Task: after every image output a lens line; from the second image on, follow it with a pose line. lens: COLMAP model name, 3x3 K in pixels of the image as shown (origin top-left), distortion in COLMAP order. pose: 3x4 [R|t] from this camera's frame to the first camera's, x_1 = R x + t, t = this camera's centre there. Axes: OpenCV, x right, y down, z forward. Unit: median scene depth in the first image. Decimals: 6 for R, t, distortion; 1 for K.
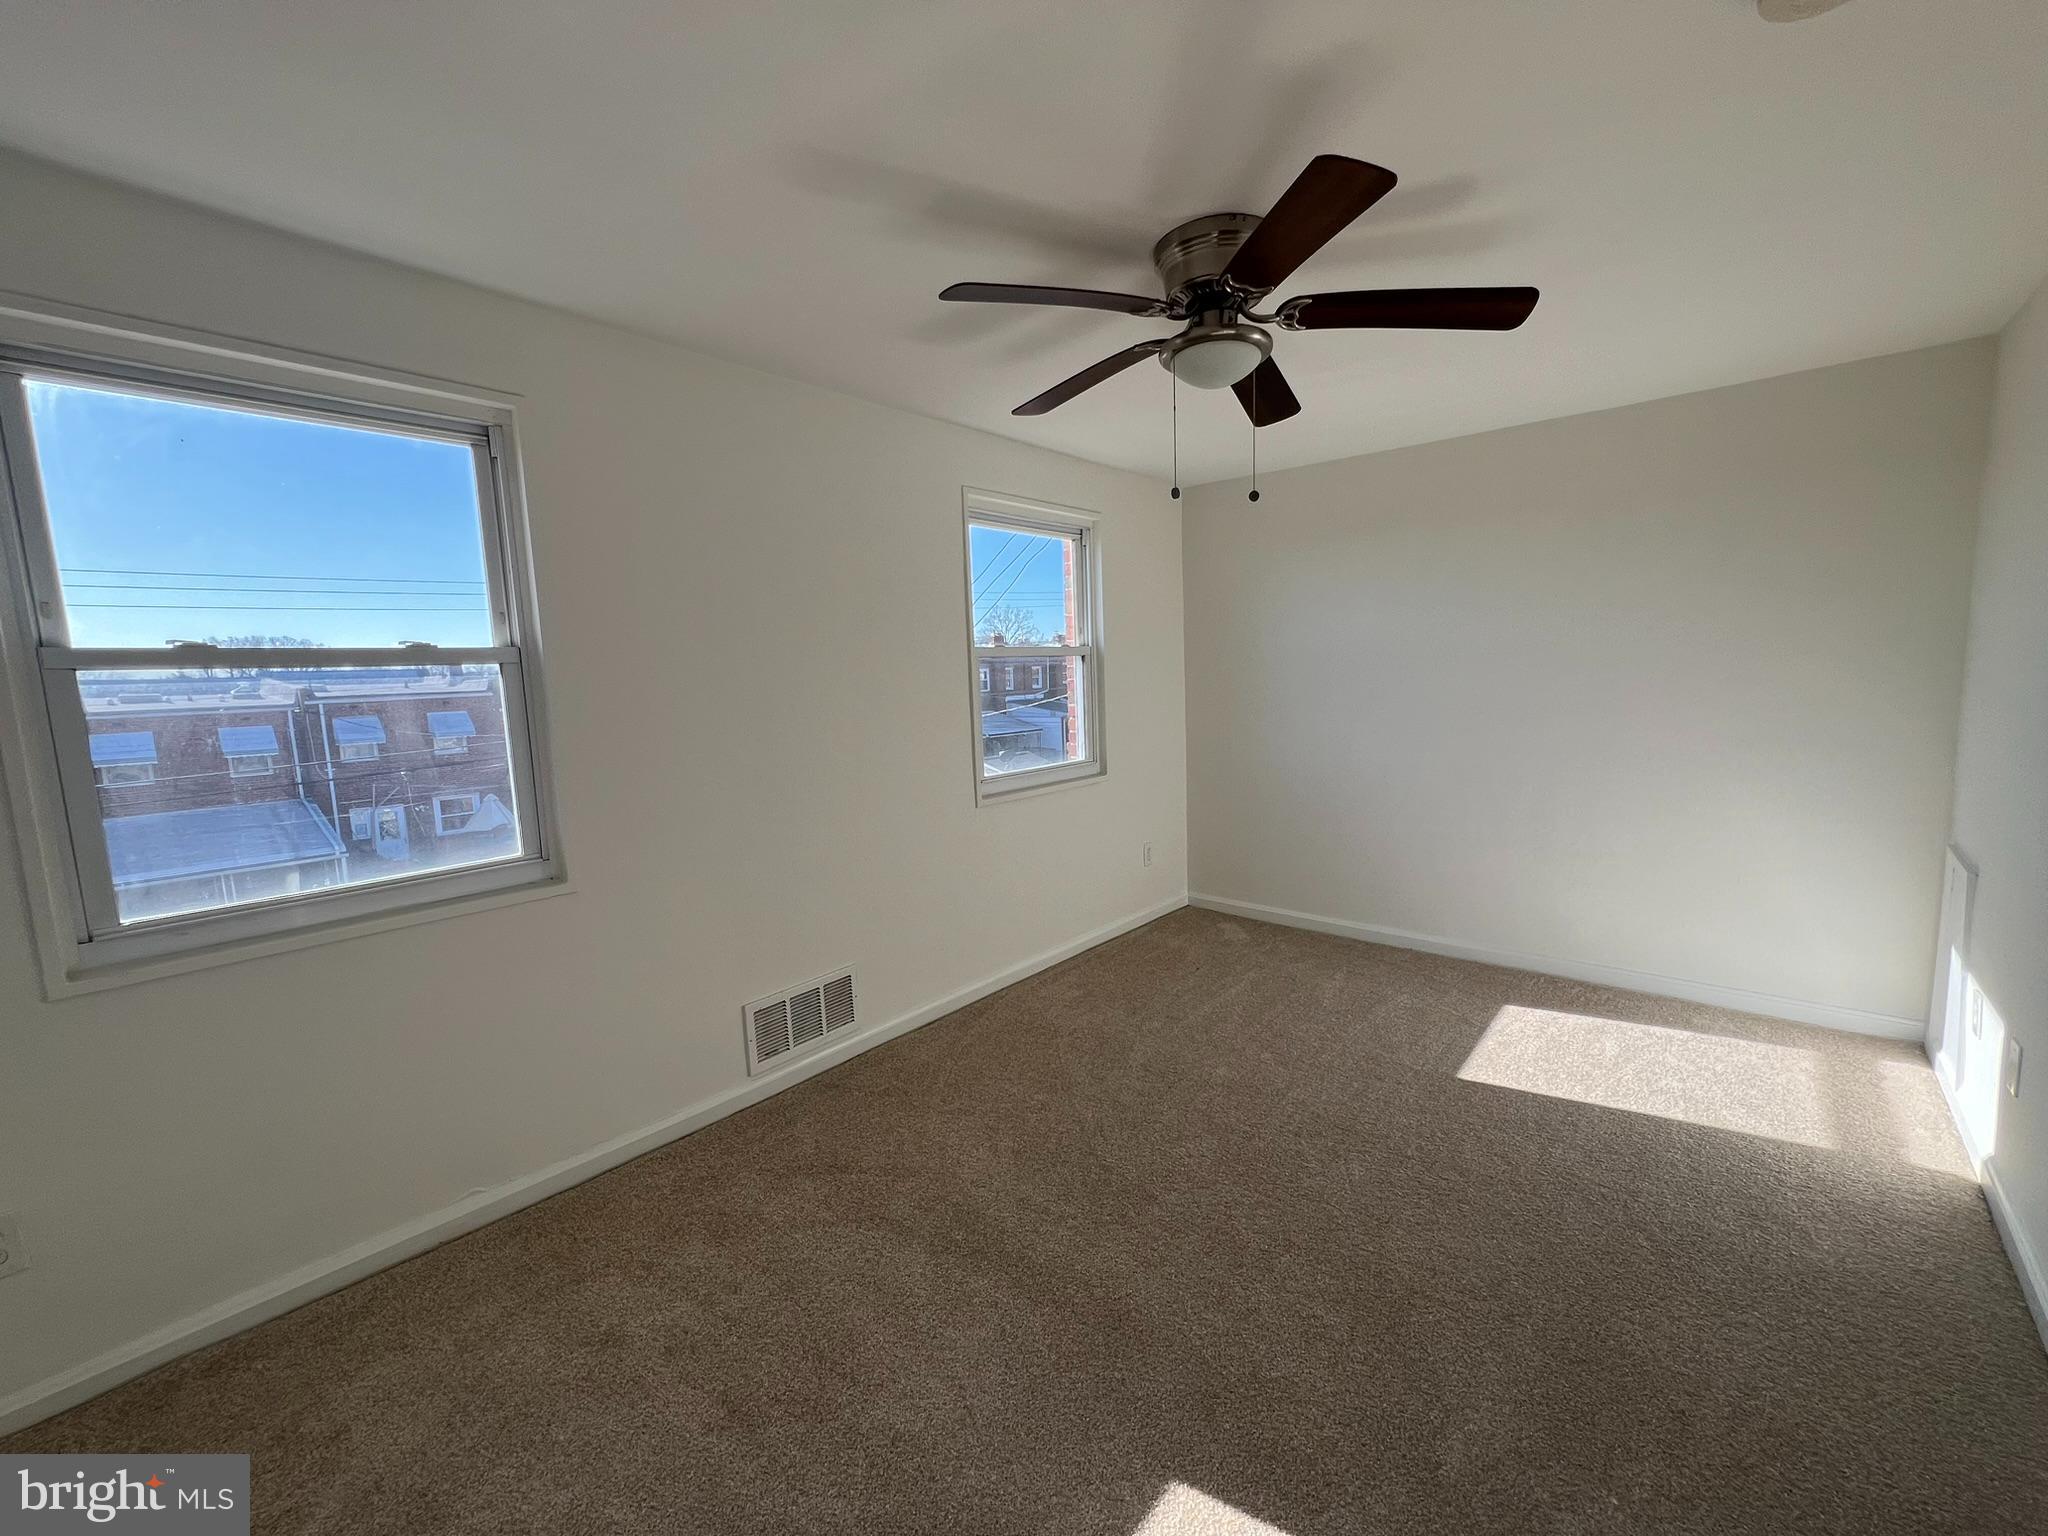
lens RADIAL K [[825.7, 0, 1017.2], [0, 825.7, 774.4], [0, 0, 1]] dist [-0.000078, 0.000742]
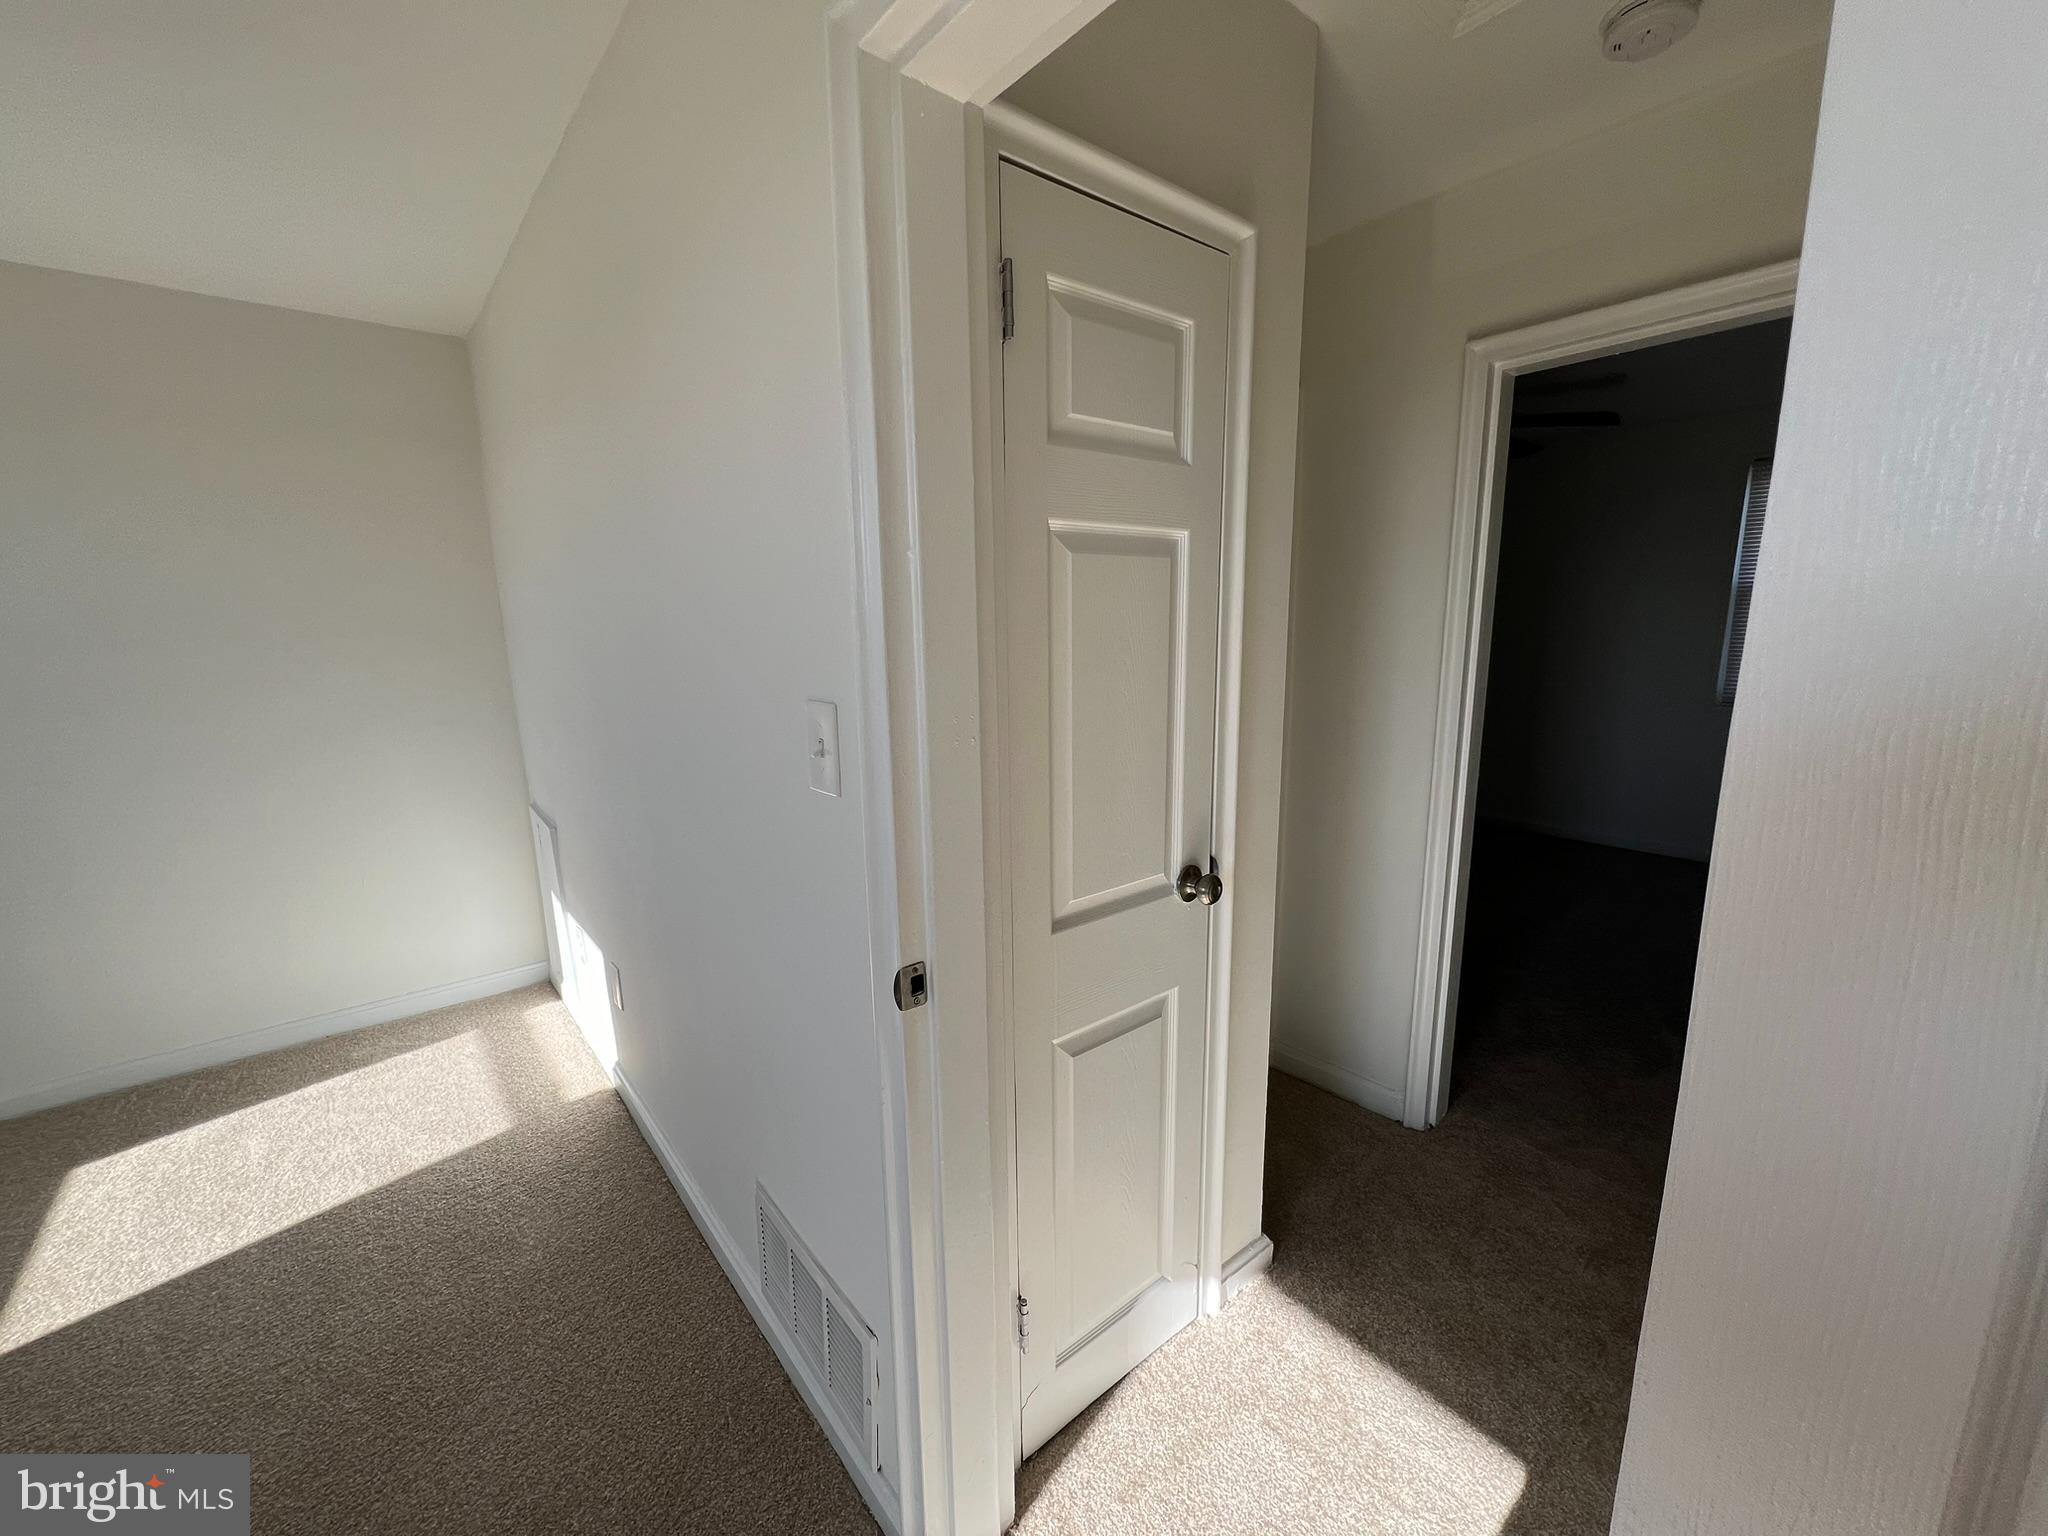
lens RADIAL K [[825.7, 0, 1021.1], [0, 825.7, 778.4], [0, 0, 1]] dist [-0.000078, 0.000742]
pose [[0.159982, -0.160830, 0.973930, 0.164246], [0.134158, 0.981026, 0.139965, -0.015533], [-0.977961, 0.108269, 0.178523, 0.158210]]
